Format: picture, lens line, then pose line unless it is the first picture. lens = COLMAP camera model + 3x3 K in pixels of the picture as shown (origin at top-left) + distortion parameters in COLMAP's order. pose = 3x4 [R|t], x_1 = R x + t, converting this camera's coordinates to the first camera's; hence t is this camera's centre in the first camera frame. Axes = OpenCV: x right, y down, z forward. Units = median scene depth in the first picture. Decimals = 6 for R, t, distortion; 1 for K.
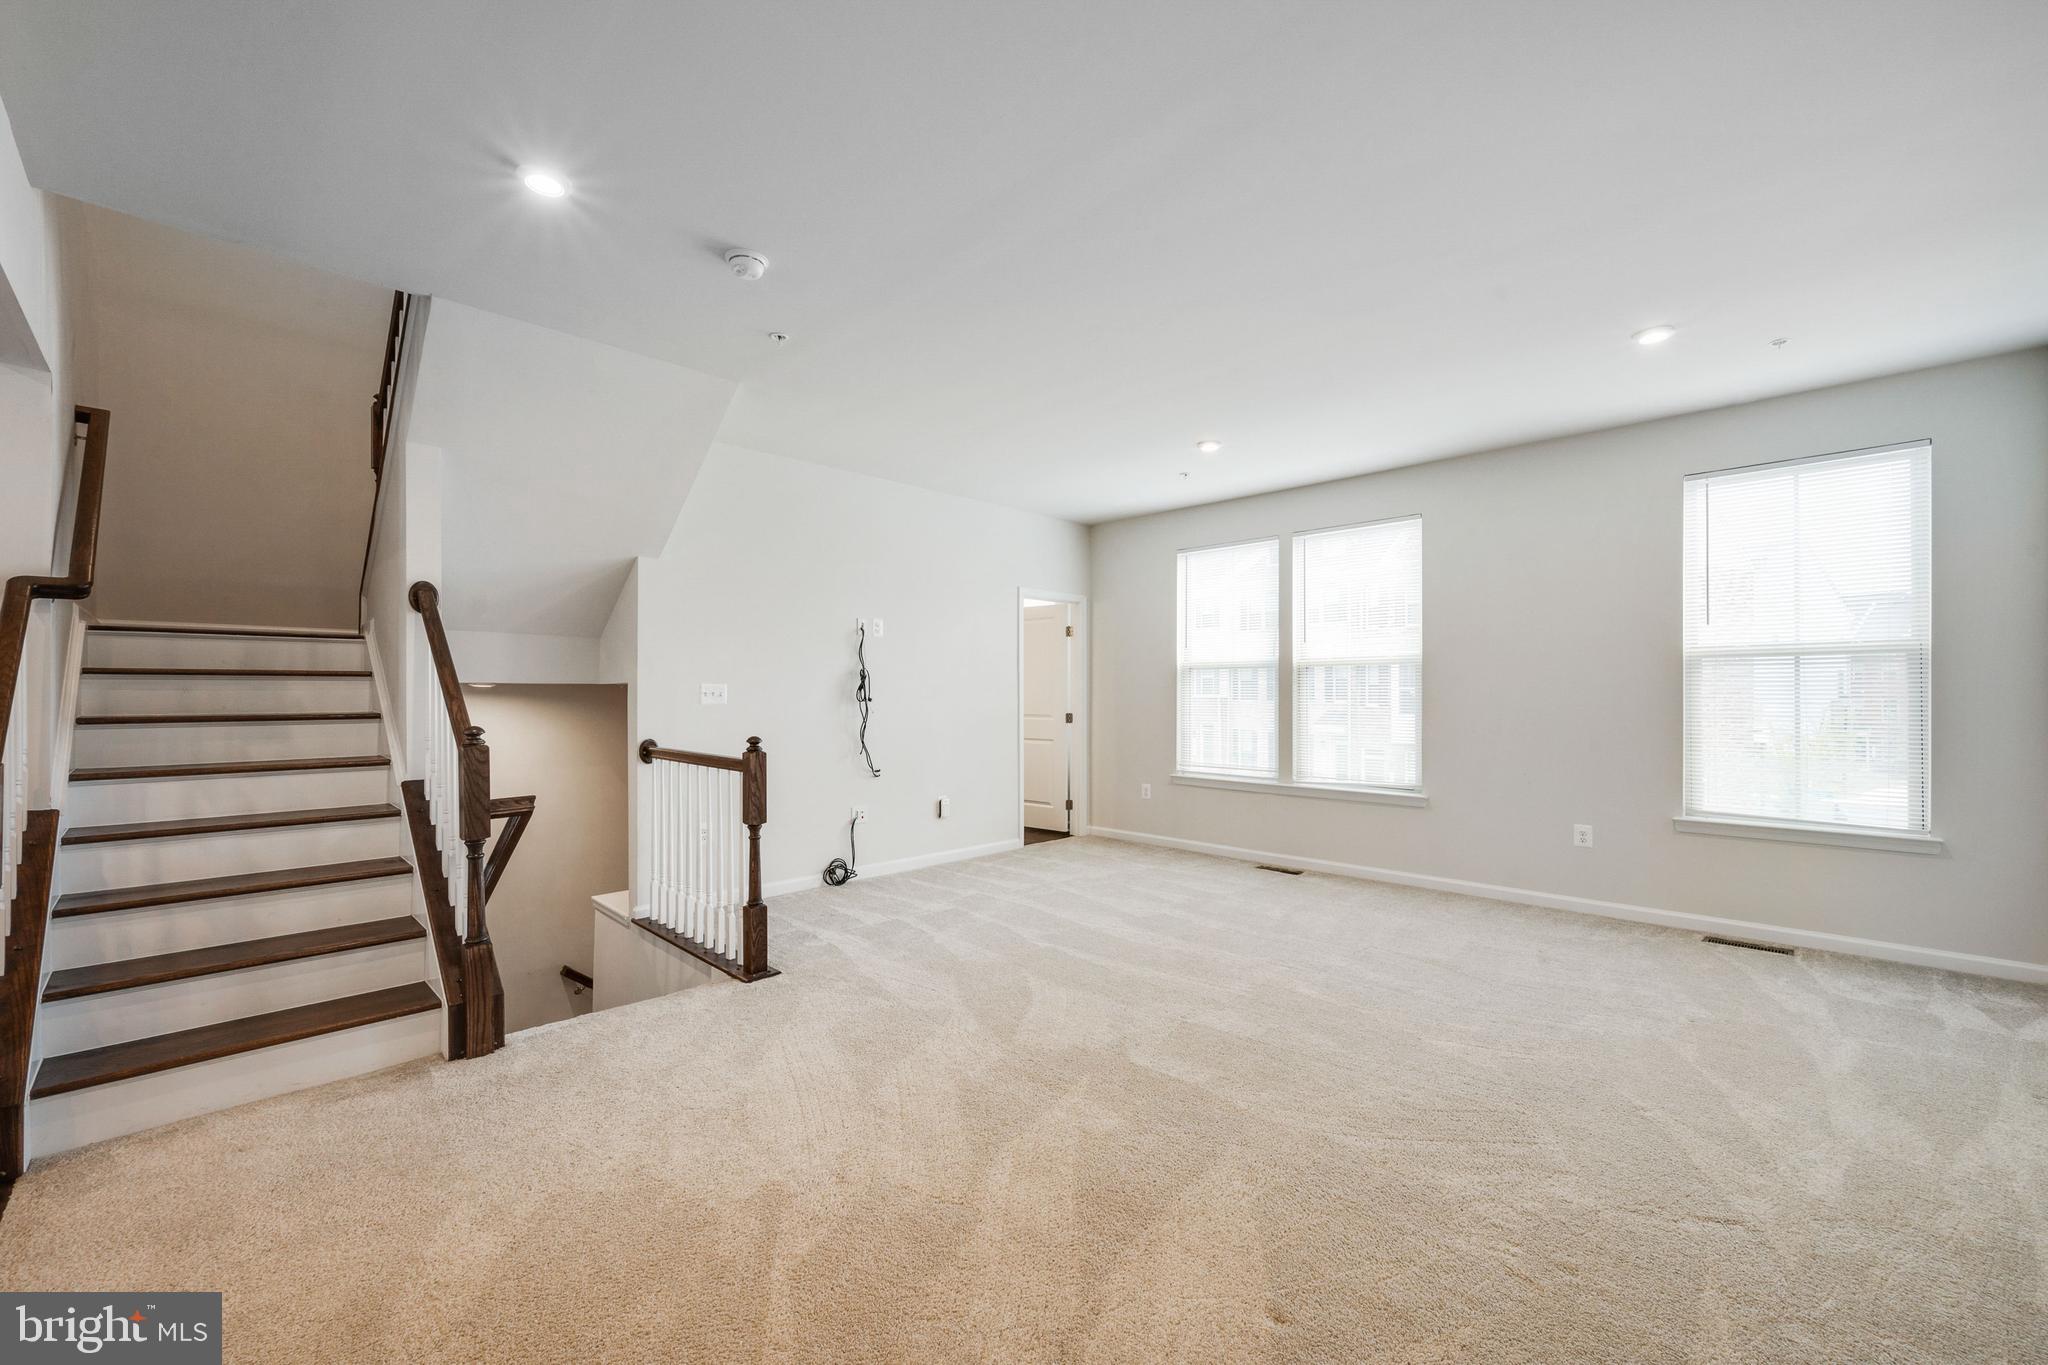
lens RADIAL K [[814.7, 0, 1031.8], [0, 814.7, 700.3], [0, 0, 1]] dist [0.000663, -0.000076]
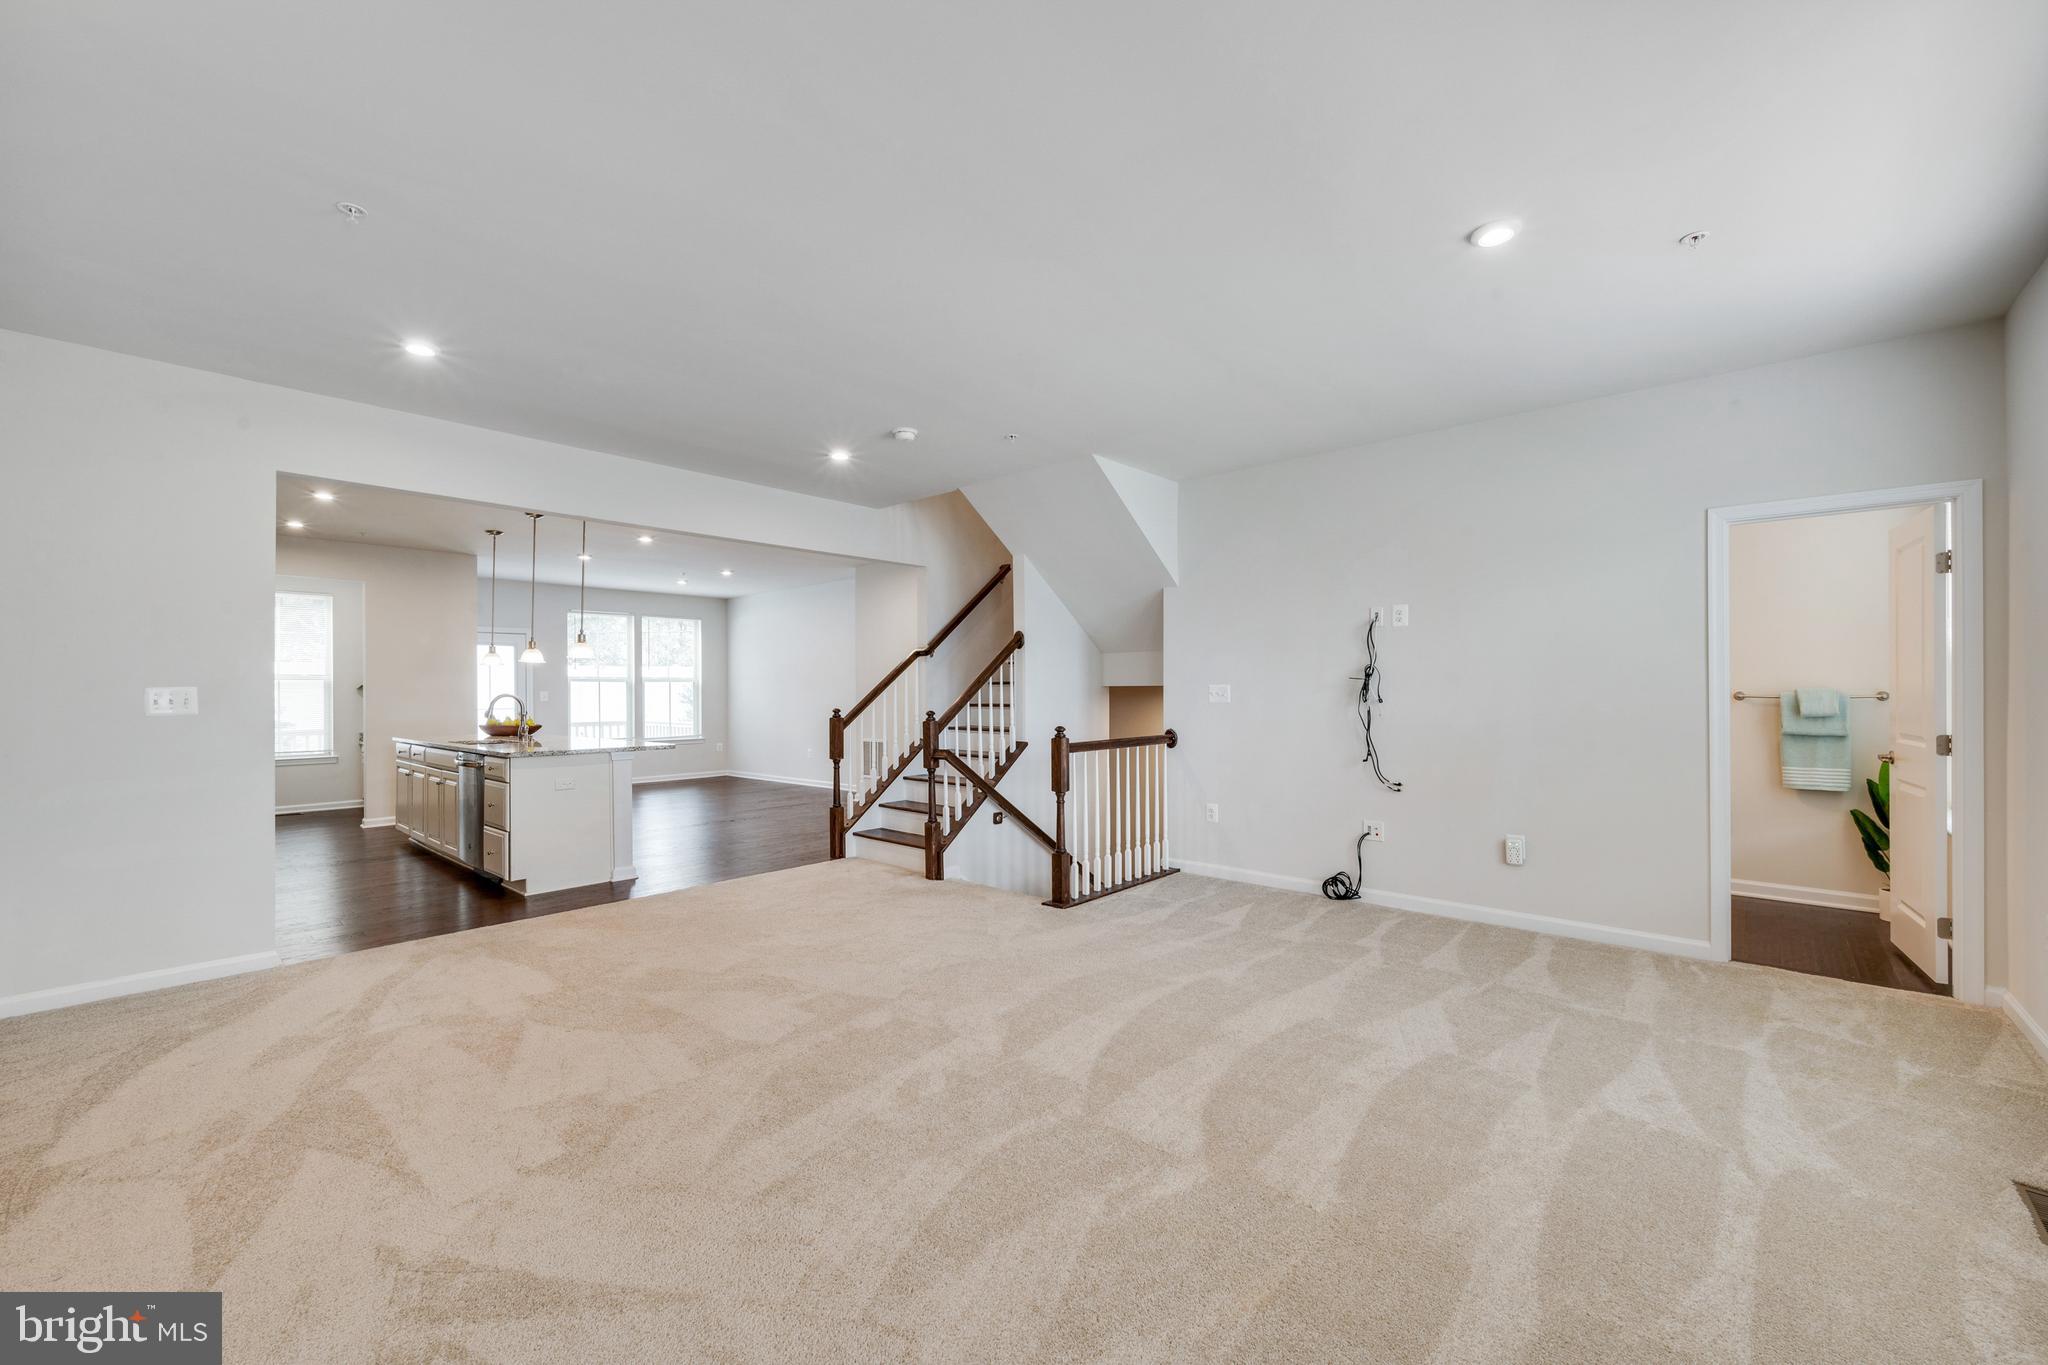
lens RADIAL K [[814.7, 0, 1033.3], [0, 814.7, 692.4], [0, 0, 1]] dist [0.000663, -0.000076]
pose [[0.046934, 0.000429, -0.998898, 0.663061], [-0.005113, 0.999987, 0.000189, -0.007812], [0.998885, 0.005098, 0.046936, 0.597837]]
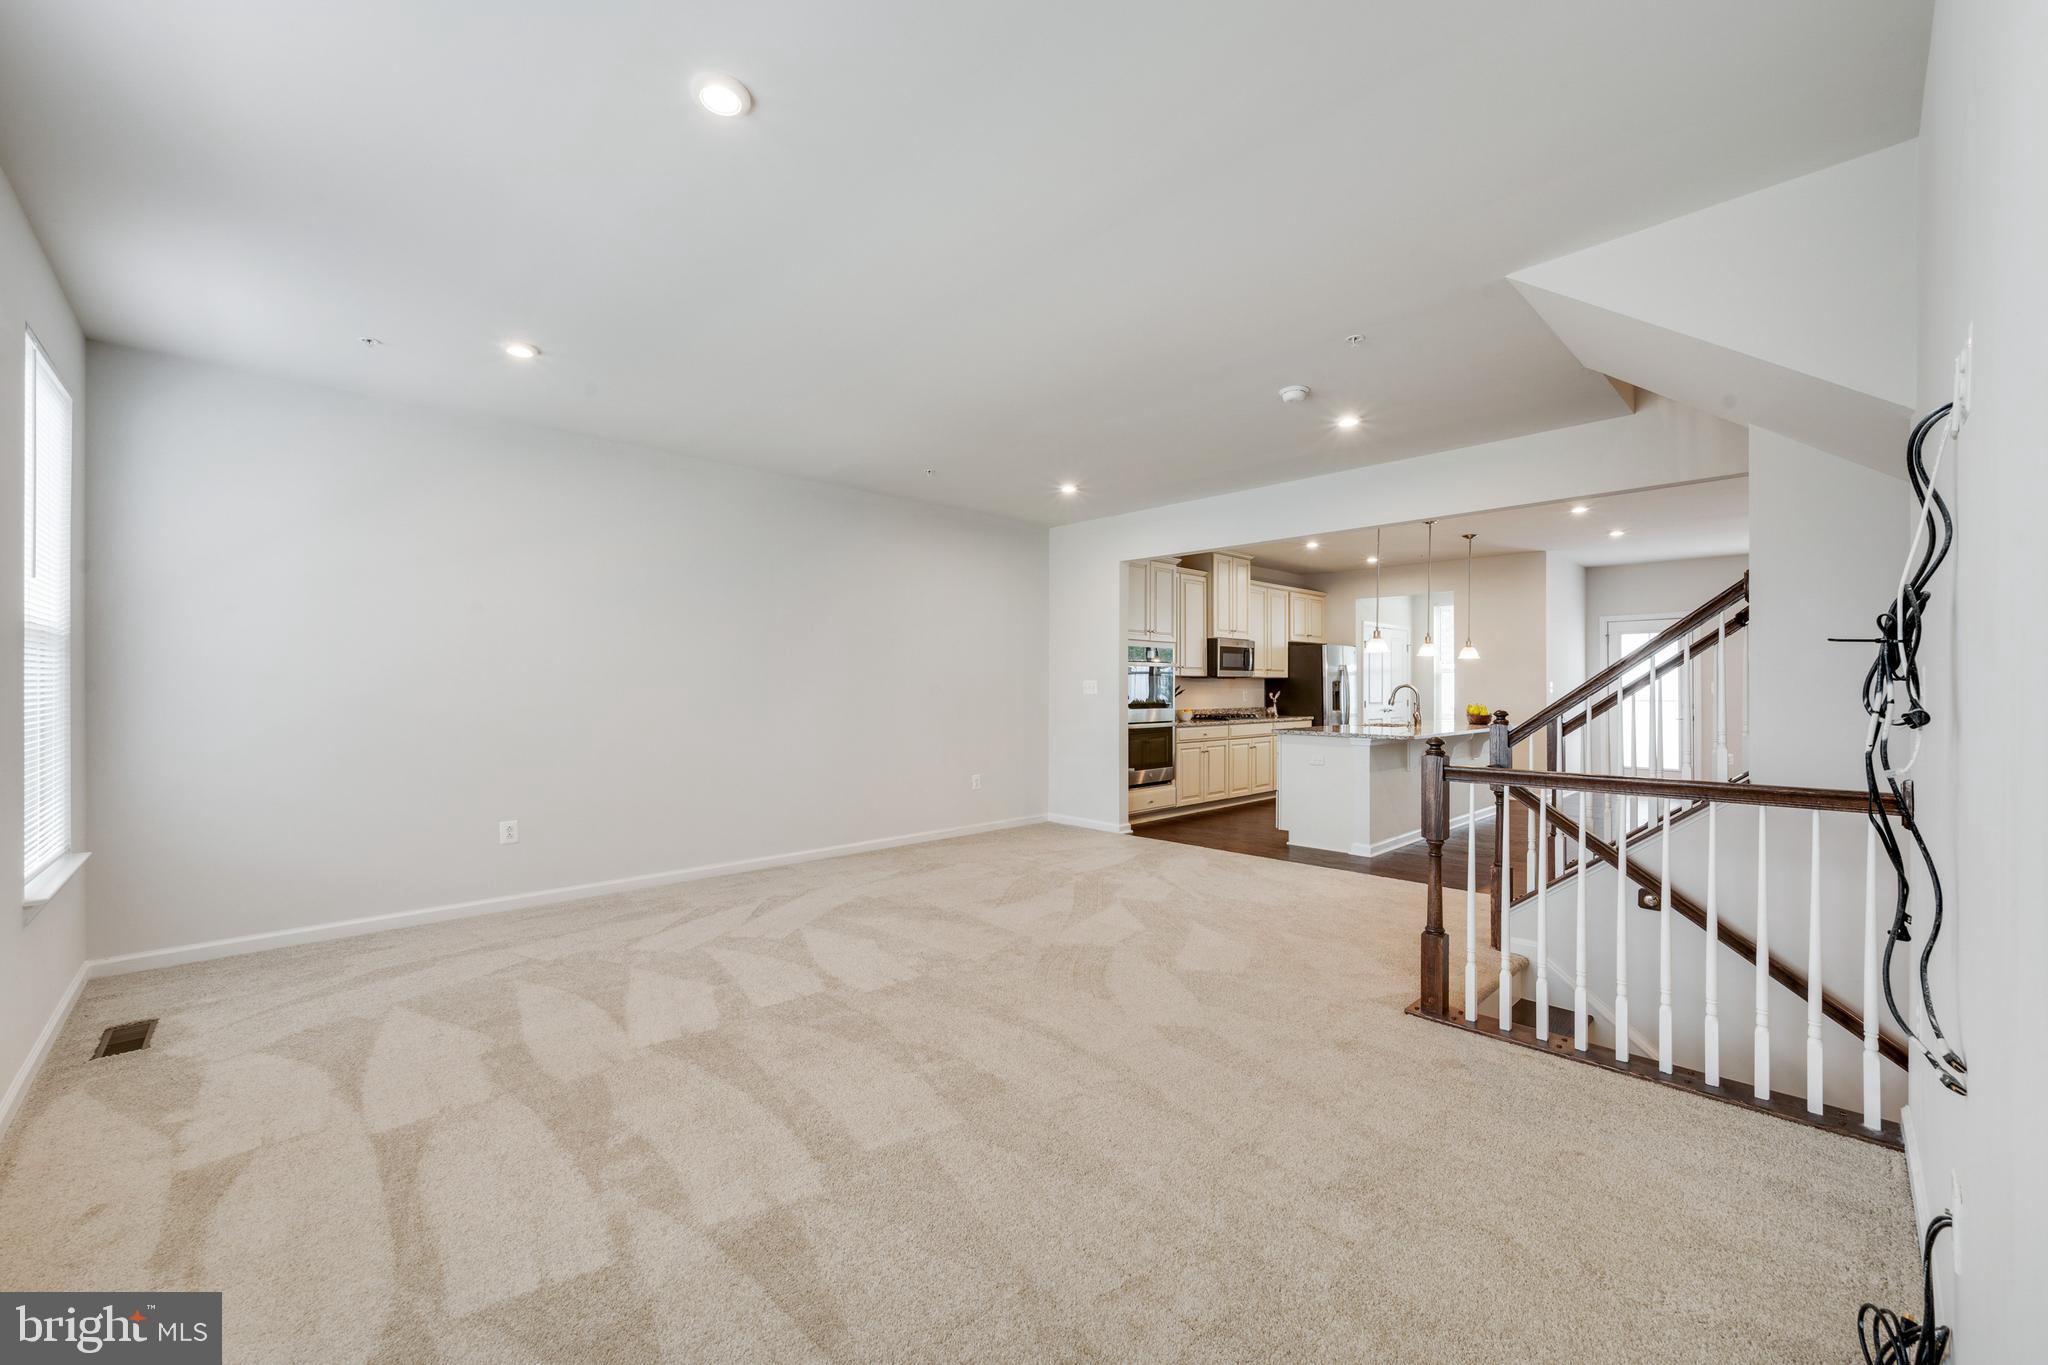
lens RADIAL K [[814.7, 0, 1011.7], [0, 814.7, 682.2], [0, 0, 1]] dist [0.000663, -0.000076]
pose [[-0.998890, -0.000737, 0.047096, 0.041212], [-0.000491, 0.999986, 0.005228, -0.012400], [-0.047099, 0.005199, -0.998877, 1.264734]]
